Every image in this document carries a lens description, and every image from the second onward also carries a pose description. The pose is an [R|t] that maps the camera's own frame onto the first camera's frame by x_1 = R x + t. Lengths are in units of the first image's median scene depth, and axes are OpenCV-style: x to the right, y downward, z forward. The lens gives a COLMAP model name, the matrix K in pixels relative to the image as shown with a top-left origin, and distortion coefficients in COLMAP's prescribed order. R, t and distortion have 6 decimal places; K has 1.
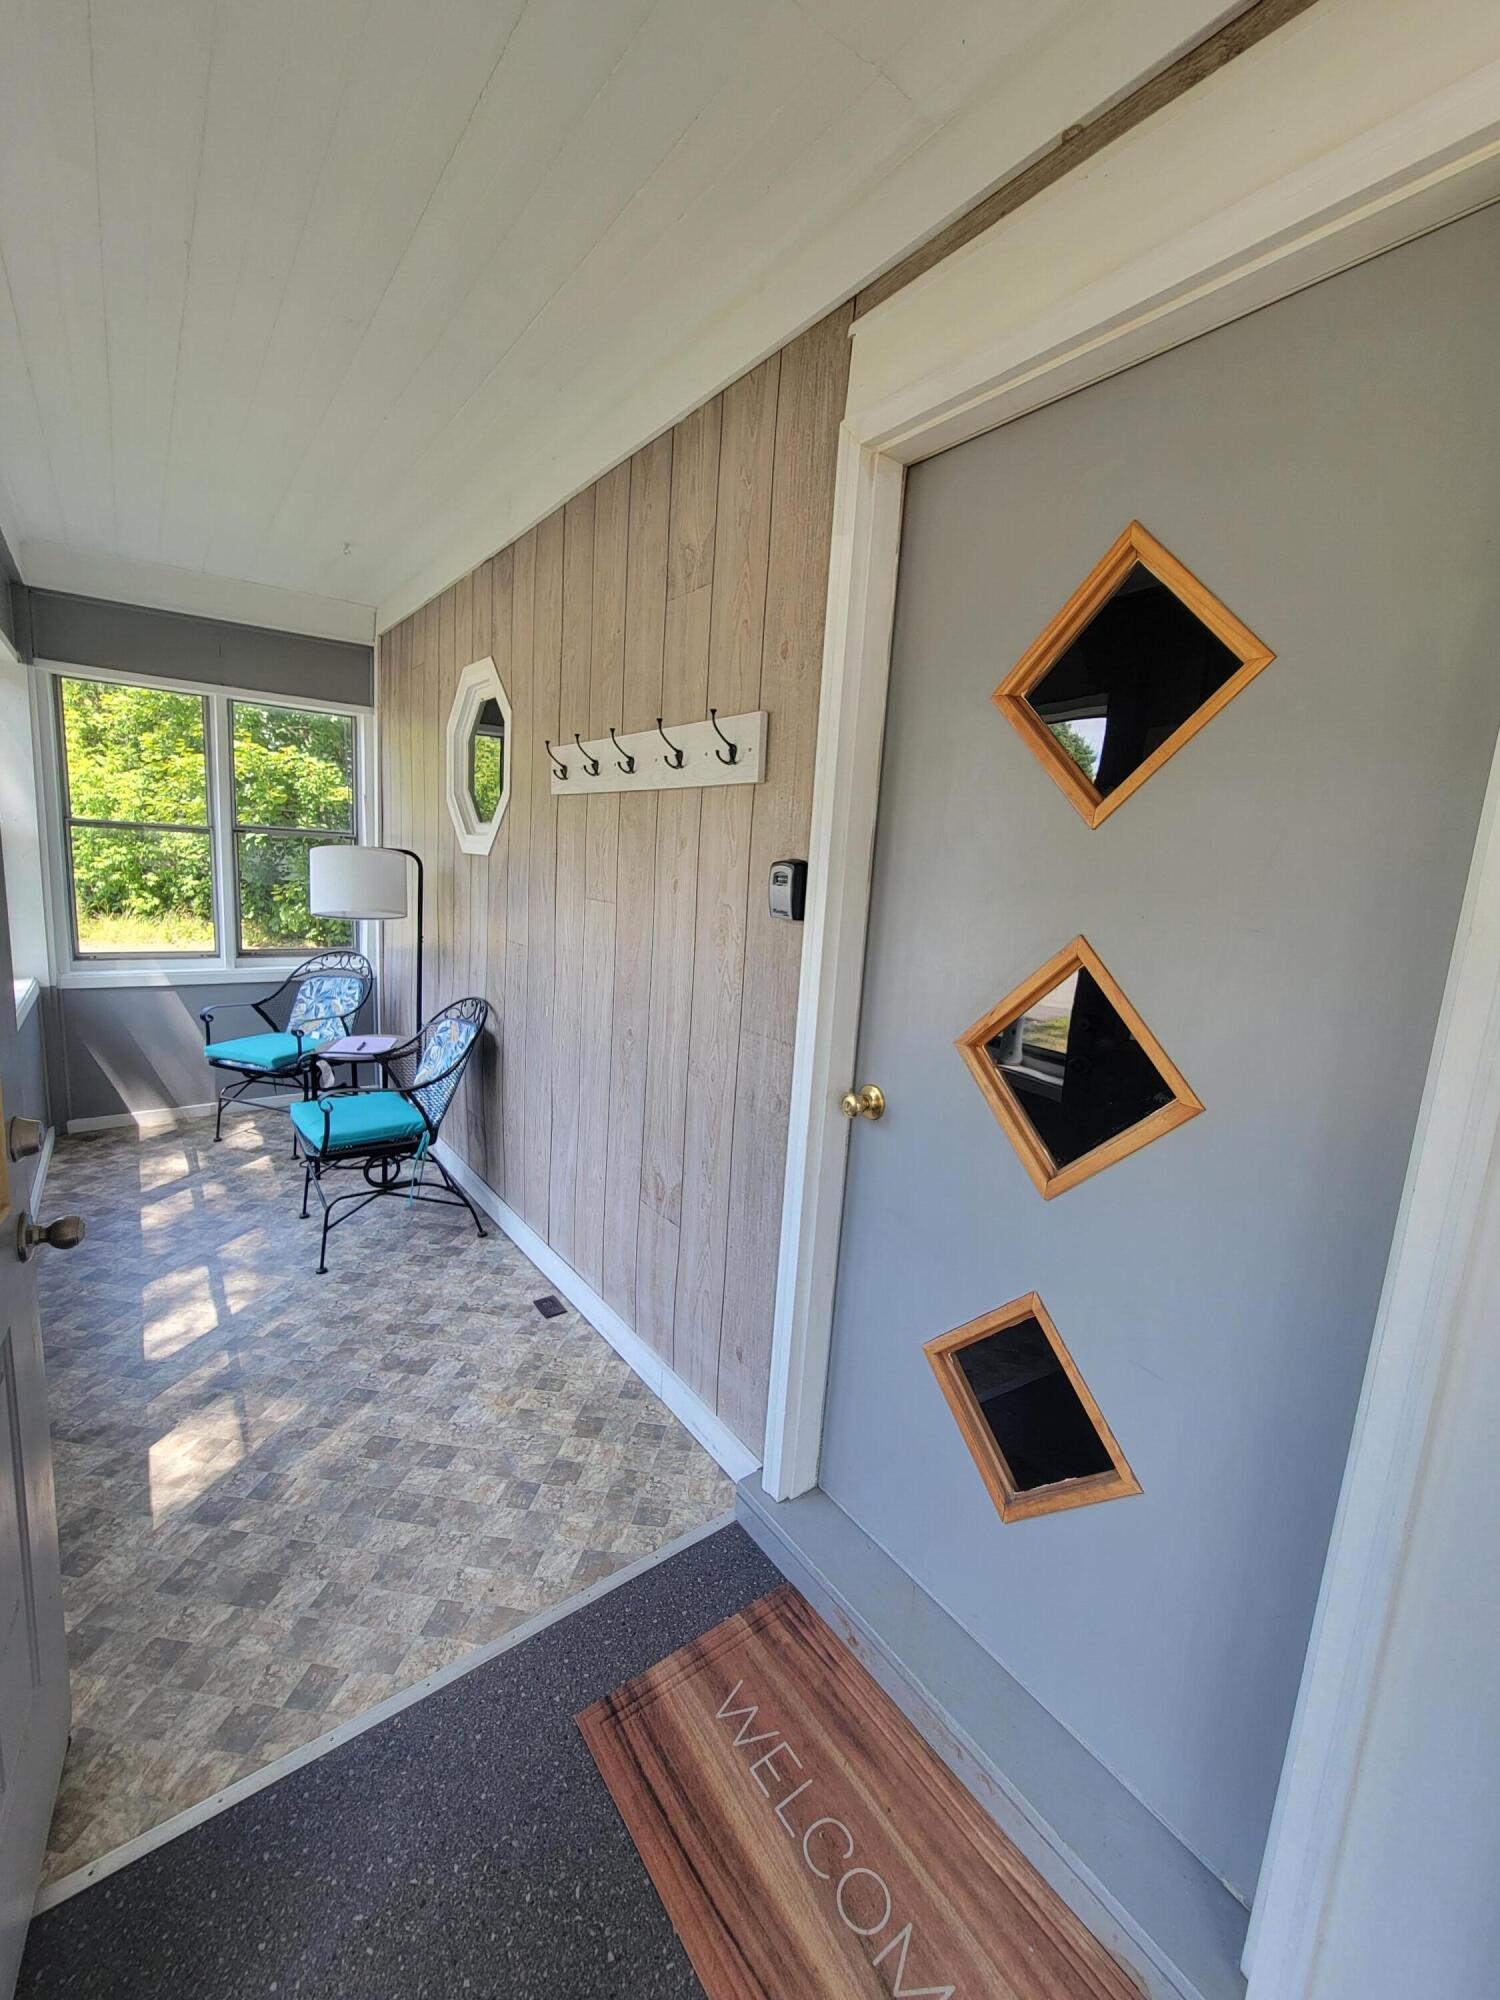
lens RADIAL K [[816.4, 0, 736.4], [0, 816.4, 998.4], [0, 0, 1]] dist [0.002253, 0.000245]
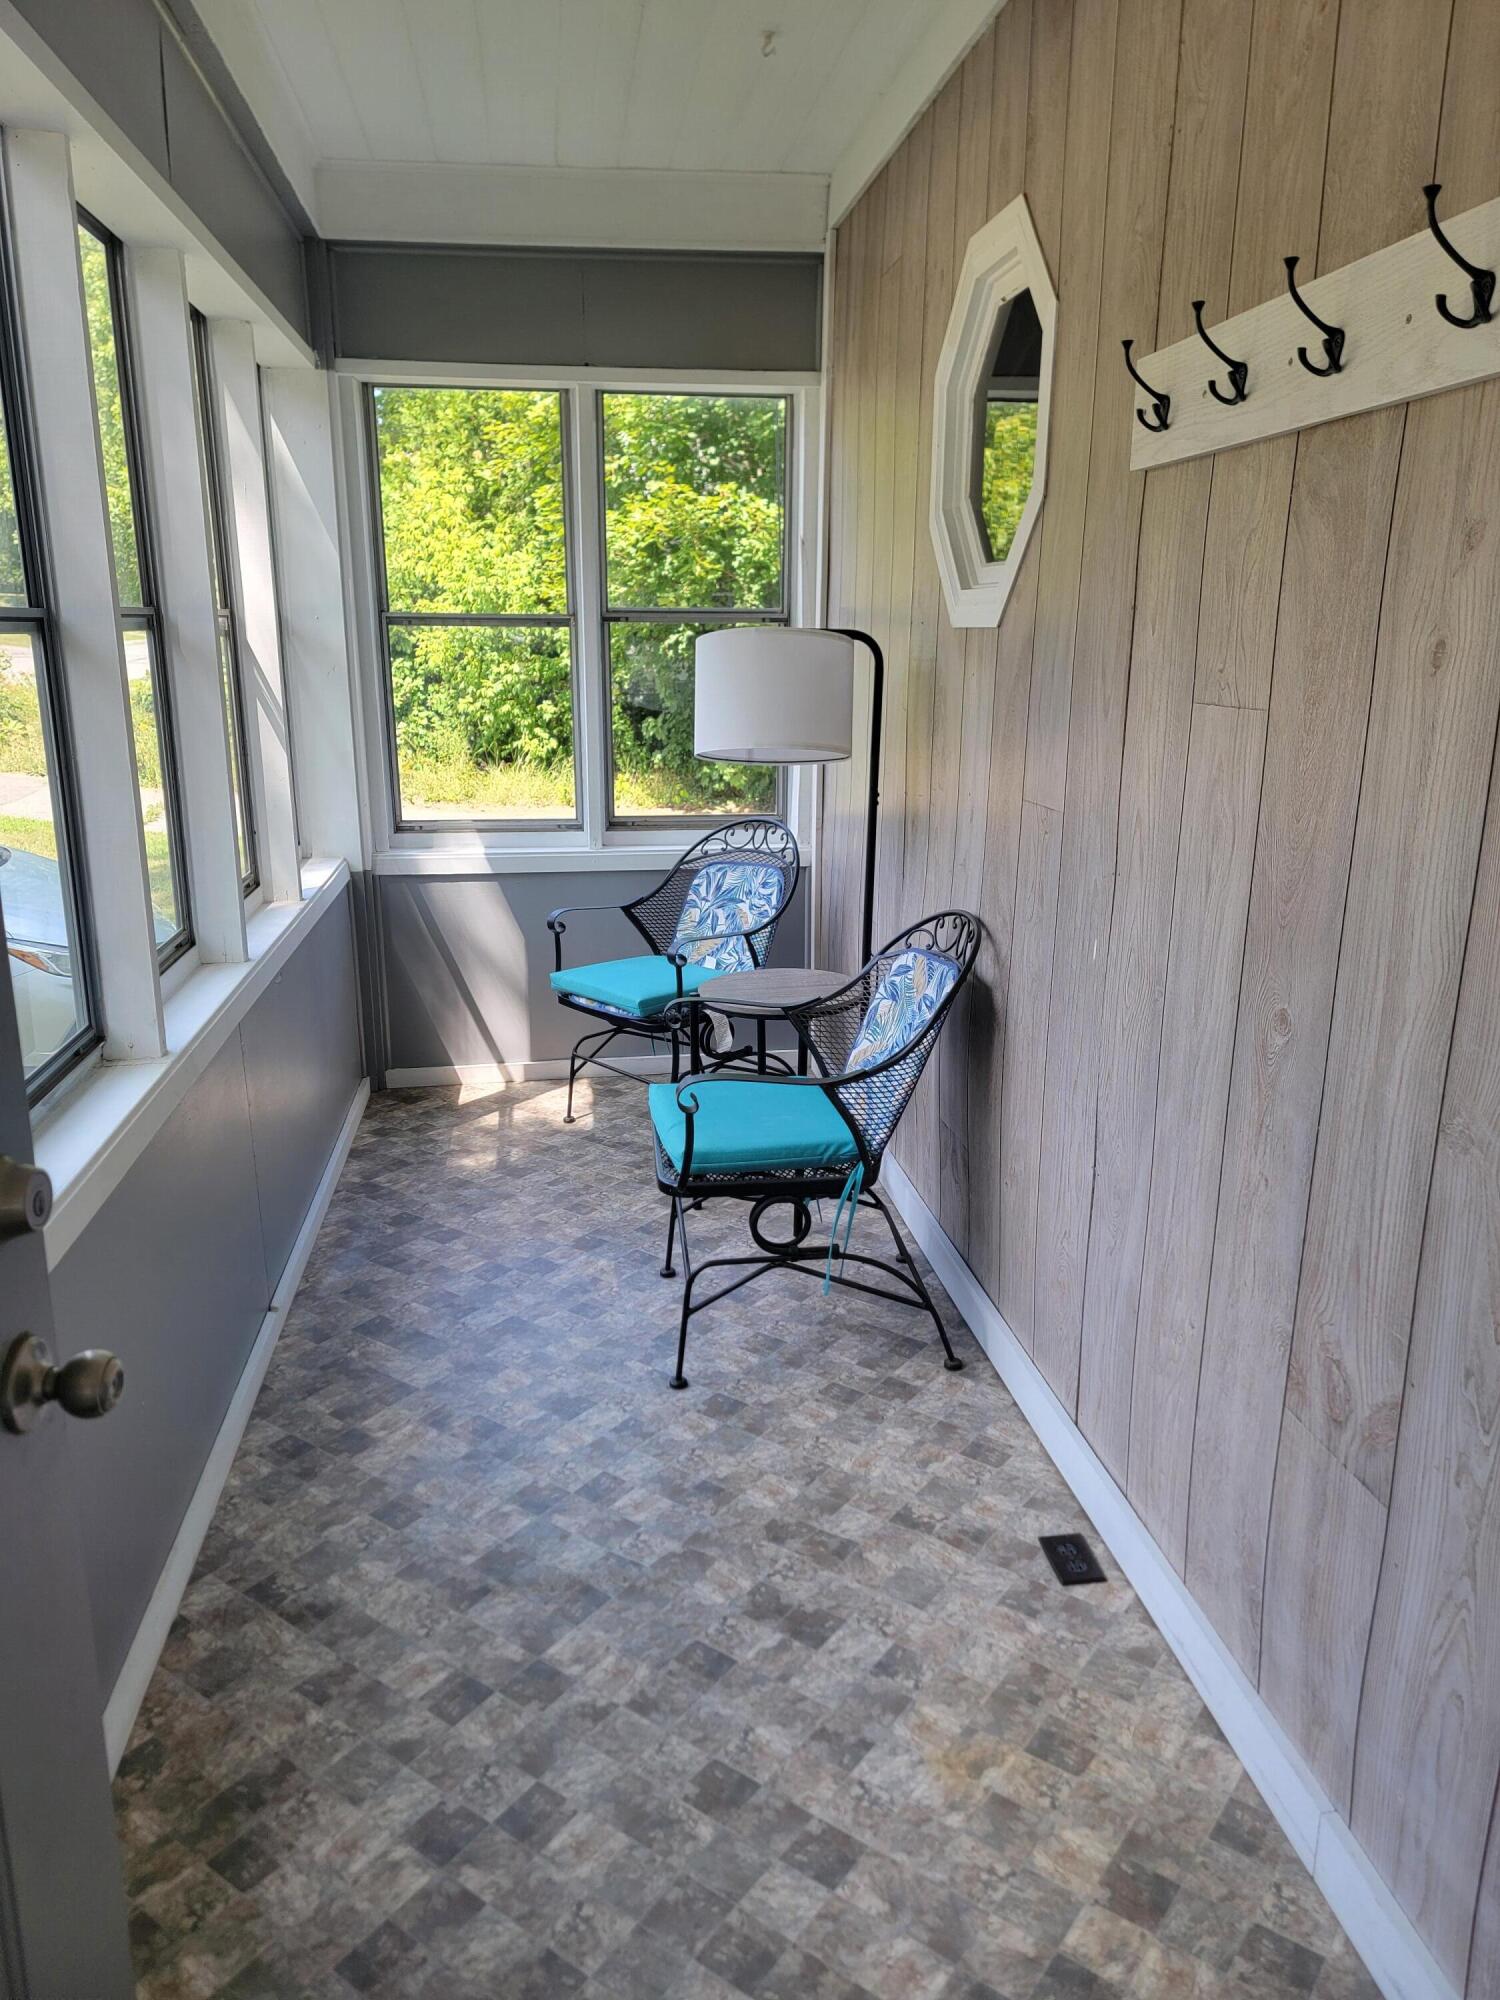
lens RADIAL K [[1392.9, 0, 737.0], [0, 1392.9, 1004.7], [0, 0, 1]] dist [0.065020, -0.035220]
pose [[0.879606, 0.066028, -0.471099, -0.030344], [-0.030074, 0.996058, 0.083453, -0.014572], [0.474752, -0.059238, 0.878124, 0.189767]]
